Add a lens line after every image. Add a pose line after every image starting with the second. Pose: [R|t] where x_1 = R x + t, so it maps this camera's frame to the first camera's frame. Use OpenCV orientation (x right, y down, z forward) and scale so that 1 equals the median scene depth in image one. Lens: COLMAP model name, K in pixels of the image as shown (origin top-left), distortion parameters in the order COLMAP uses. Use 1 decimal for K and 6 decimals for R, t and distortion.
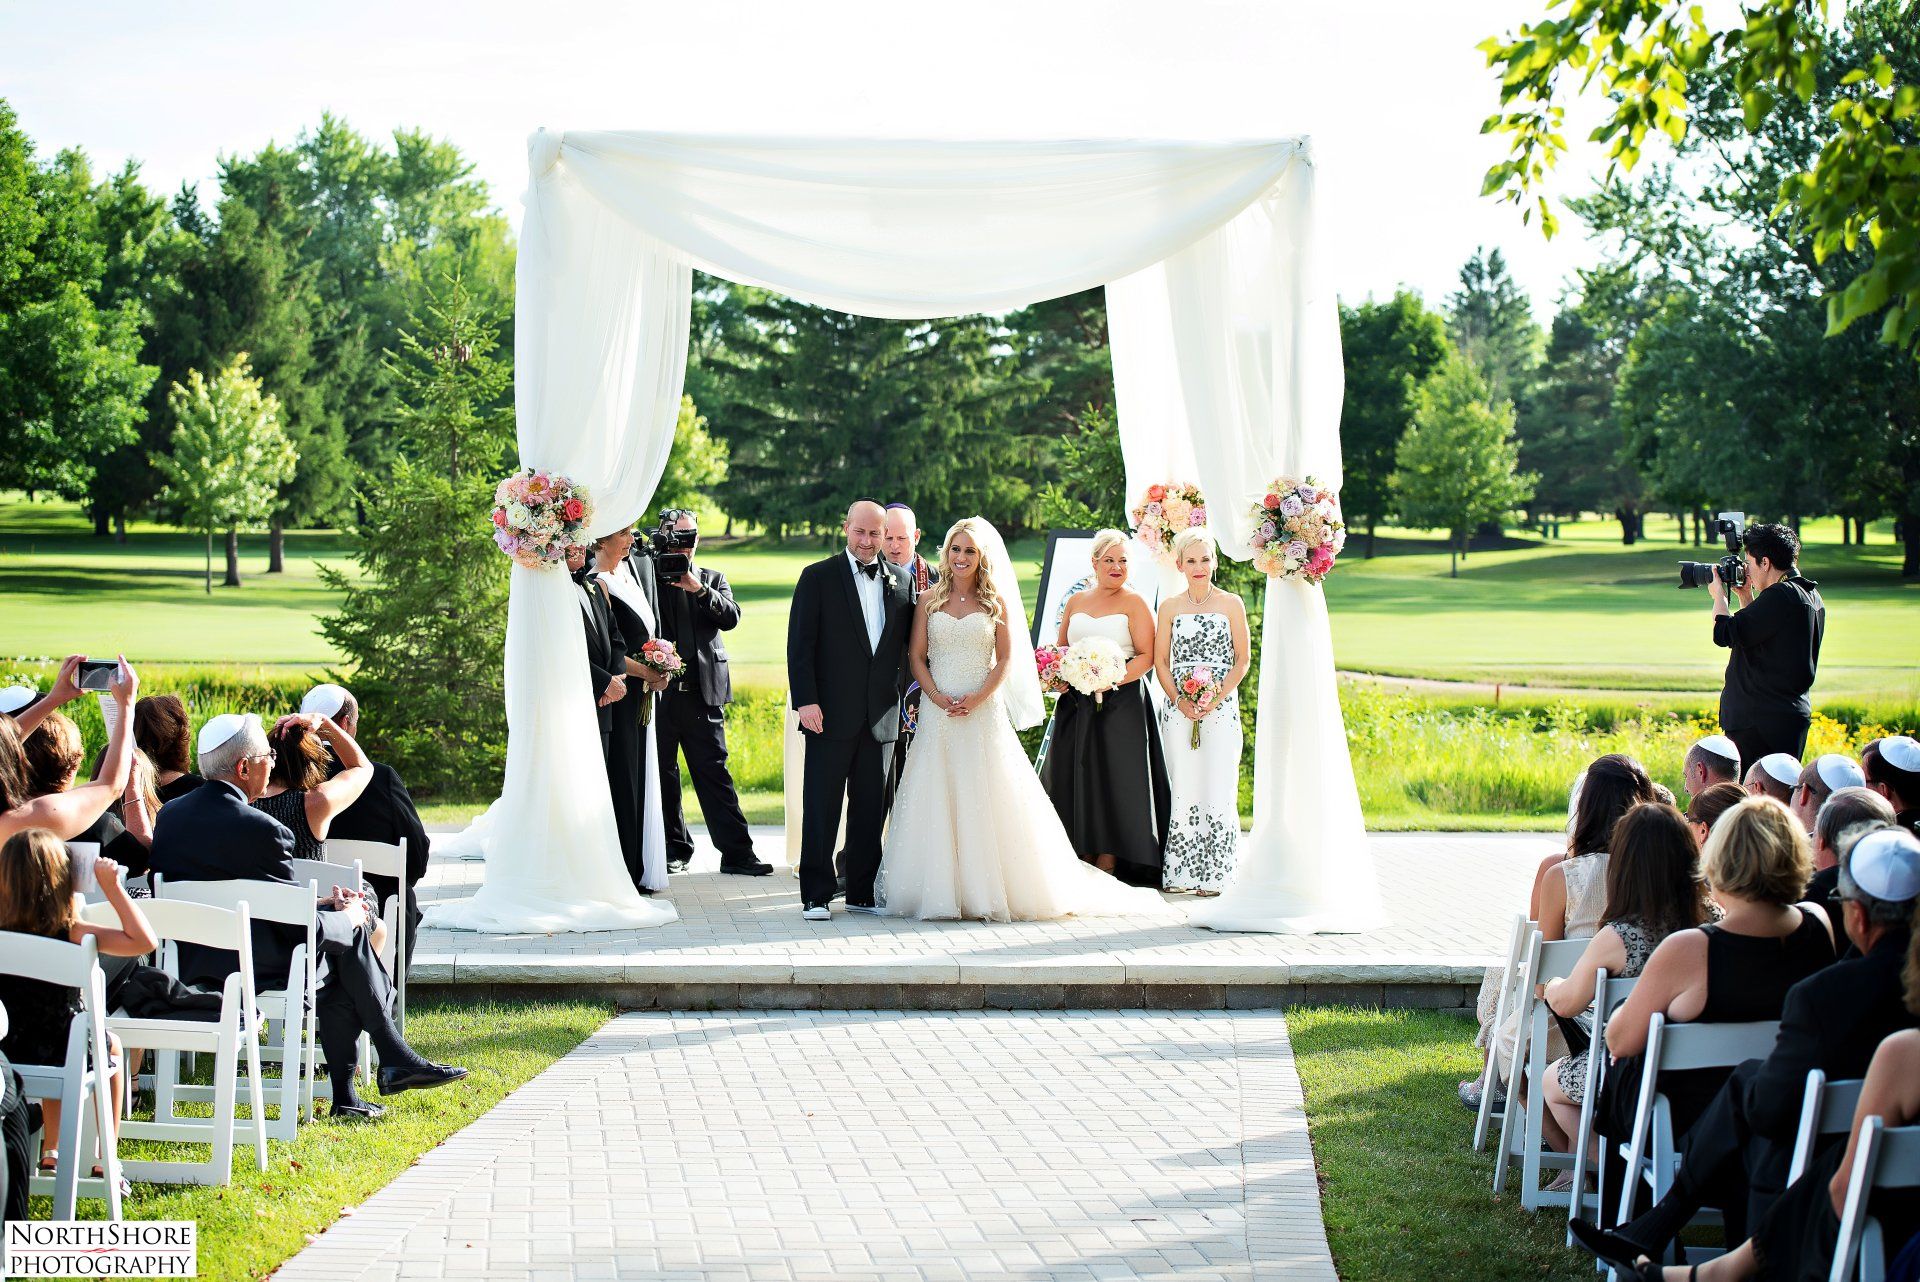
lens RADIAL K [[3845.2, 0, 960.0], [0, 3845.2, 641.0], [0, 0, 1]] dist [-0.105047, -0.191644]
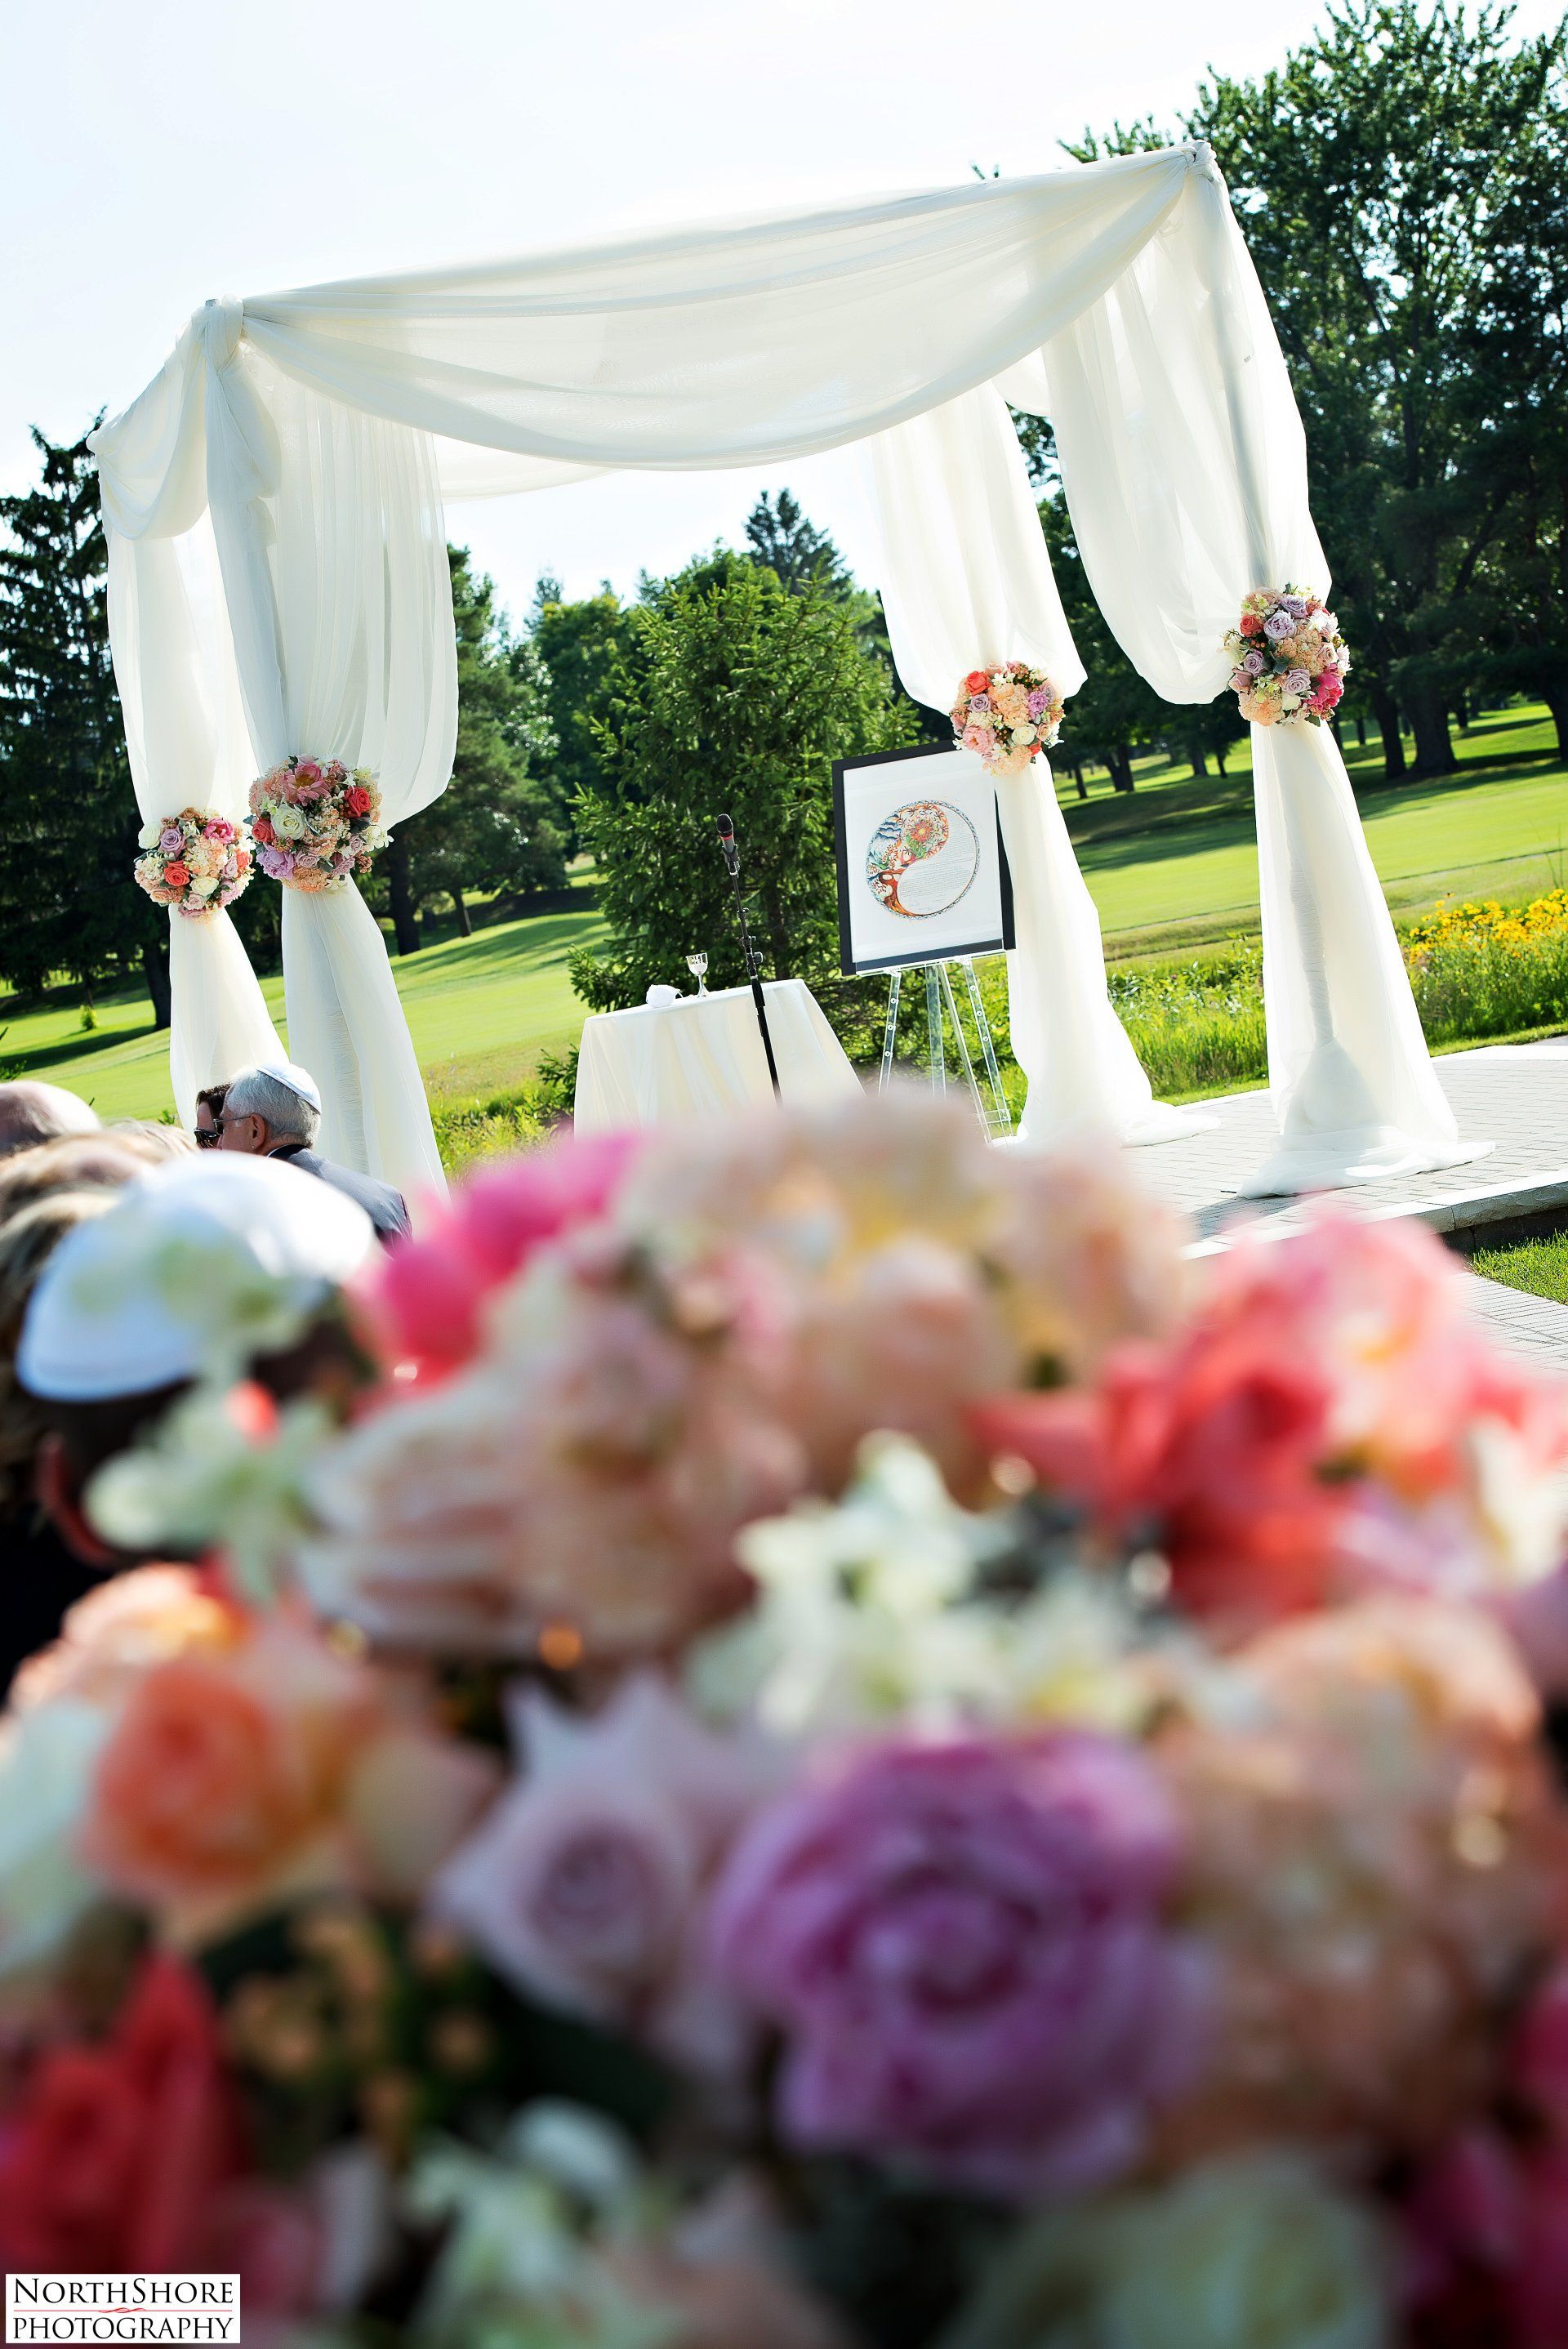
lens RADIAL K [[4704.2, 0, 784.0], [0, 4704.2, 1174.5], [0, 0, 1]] dist [-0.105047, -0.191644]
pose [[0.972390, -0.194964, 0.128247, -0.125035], [0.191608, 0.980731, 0.038126, 0.014342], [-0.133209, -0.012500, 0.991009, 0.079531]]
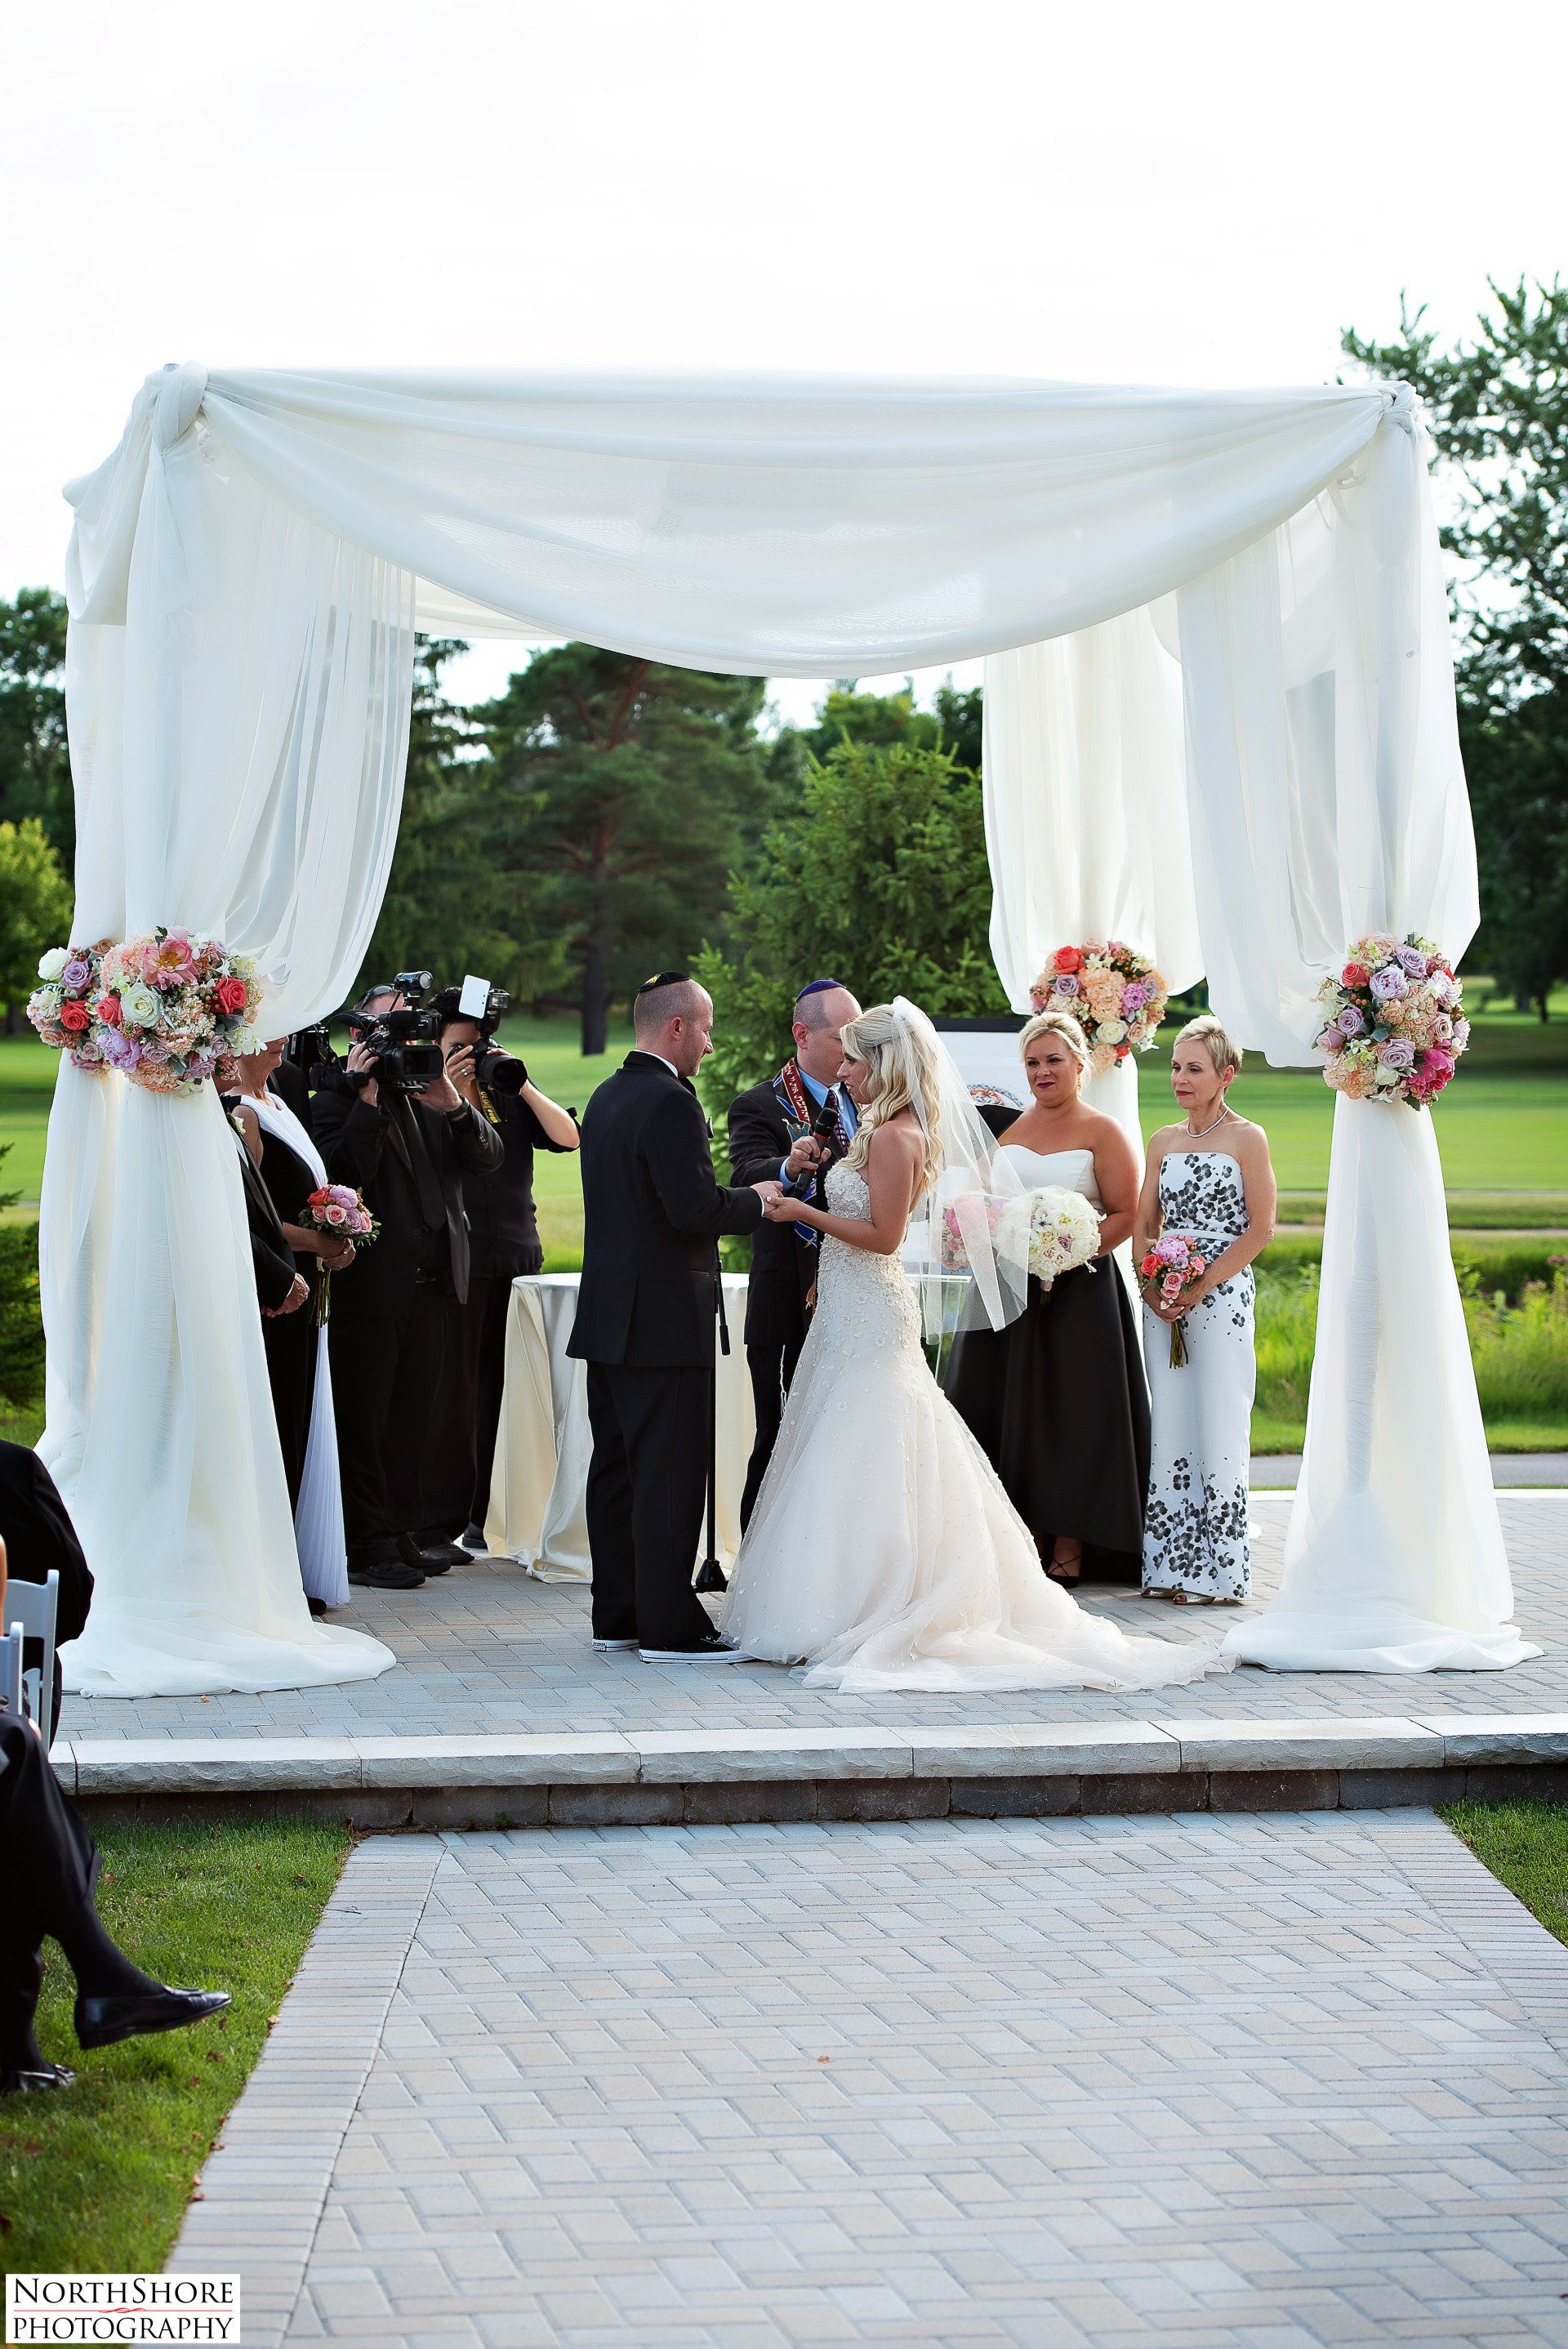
lens RADIAL K [[5196.5, 0, 784.0], [0, 5196.5, 1174.5], [0, 0, 1]] dist [0.092187, -3.699674]
pose [[0.996440, -0.008338, 0.083897, -0.068654], [0.007945, 0.999956, 0.005010, -0.007696], [-0.083935, -0.004326, 0.996462, 0.145049]]
